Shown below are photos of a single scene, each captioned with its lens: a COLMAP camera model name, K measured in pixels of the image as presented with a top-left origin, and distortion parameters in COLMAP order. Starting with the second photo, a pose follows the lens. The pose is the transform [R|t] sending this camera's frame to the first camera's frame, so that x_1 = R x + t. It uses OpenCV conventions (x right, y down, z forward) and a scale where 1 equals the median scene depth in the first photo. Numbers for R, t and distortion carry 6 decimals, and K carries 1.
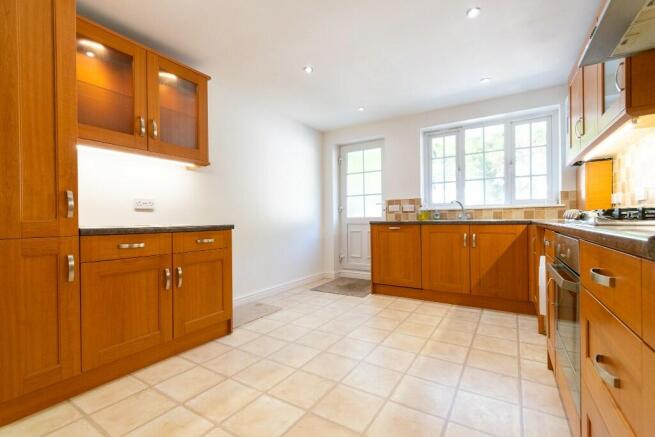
lens RADIAL K [[290.1, 0, 326.8], [0, 290.1, 220.4], [0, 0, 1]] dist [0.002607, 0.000226]
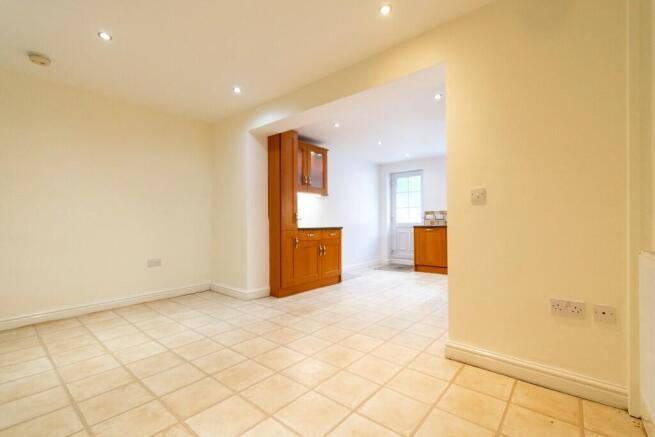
lens RADIAL K [[290.1, 0, 326.8], [0, 290.1, 220.4], [0, 0, 1]] dist [0.002607, 0.000226]
pose [[0.991302, 0.005116, -0.131510, -0.119377], [-0.006565, 0.999922, -0.010588, -0.004810], [0.131446, 0.011359, 0.991258, -0.675932]]
